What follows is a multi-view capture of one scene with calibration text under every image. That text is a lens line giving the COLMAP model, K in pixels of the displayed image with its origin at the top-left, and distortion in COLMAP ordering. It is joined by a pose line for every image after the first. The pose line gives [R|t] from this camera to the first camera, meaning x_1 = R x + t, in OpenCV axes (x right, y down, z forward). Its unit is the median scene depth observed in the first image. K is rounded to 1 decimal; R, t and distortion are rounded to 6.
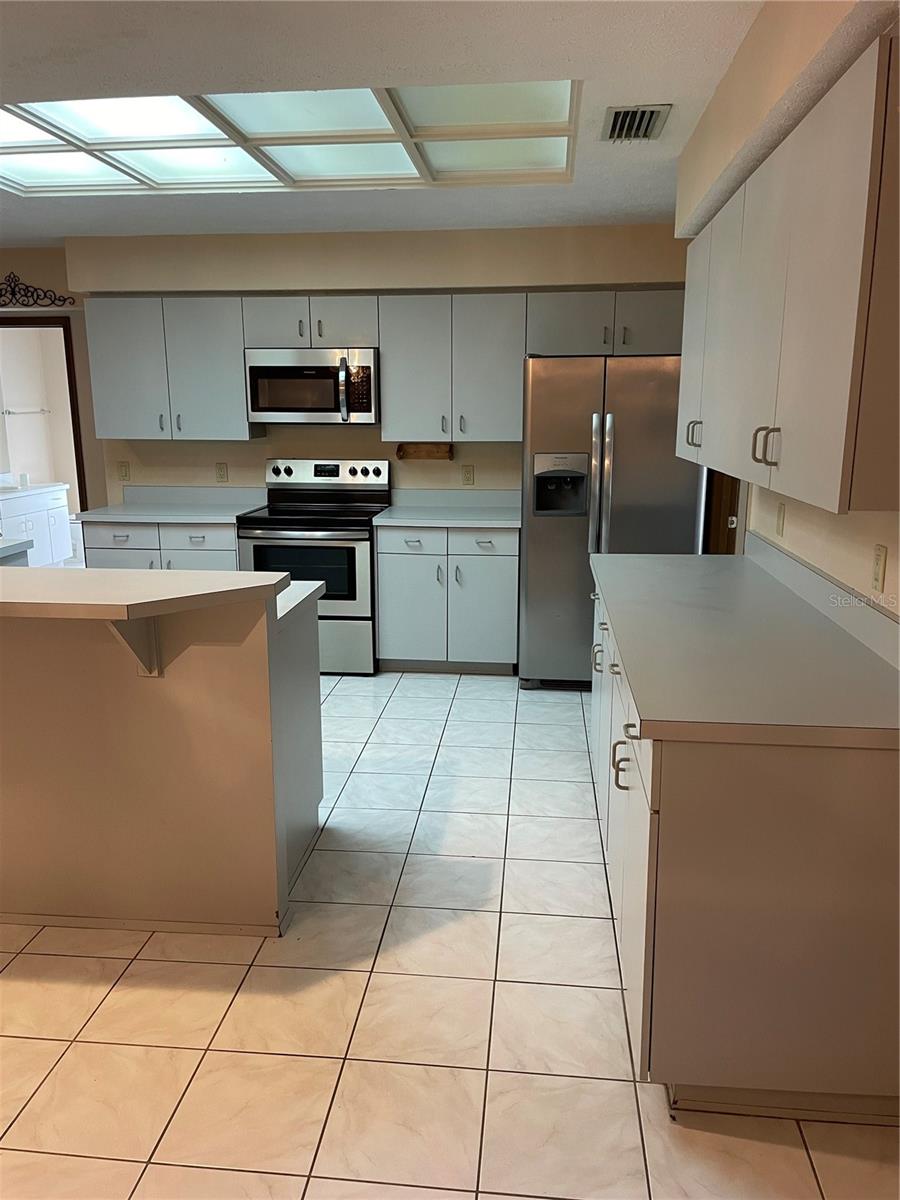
lens RADIAL K [[903.7, 0, 453.1], [0, 903.7, 601.8], [0, 0, 1]] dist [0.091419, -0.114551]
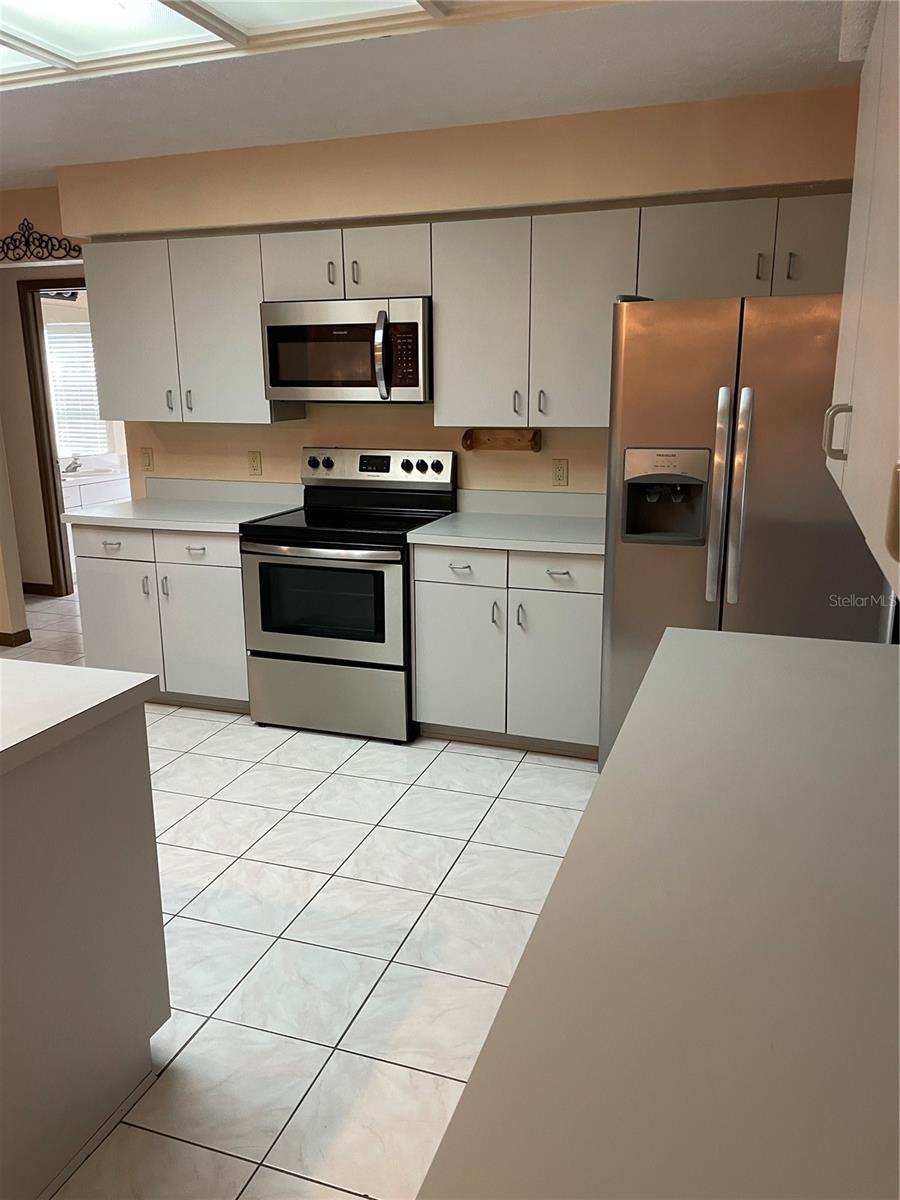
lens RADIAL K [[903.7, 0, 453.0], [0, 903.7, 598.3], [0, 0, 1]] dist [0.091419, -0.114551]
pose [[0.972107, 0.049991, -0.229148, 0.113467], [-0.043952, 0.998541, 0.031386, -0.063180], [0.230382, -0.020439, 0.972886, 0.294925]]
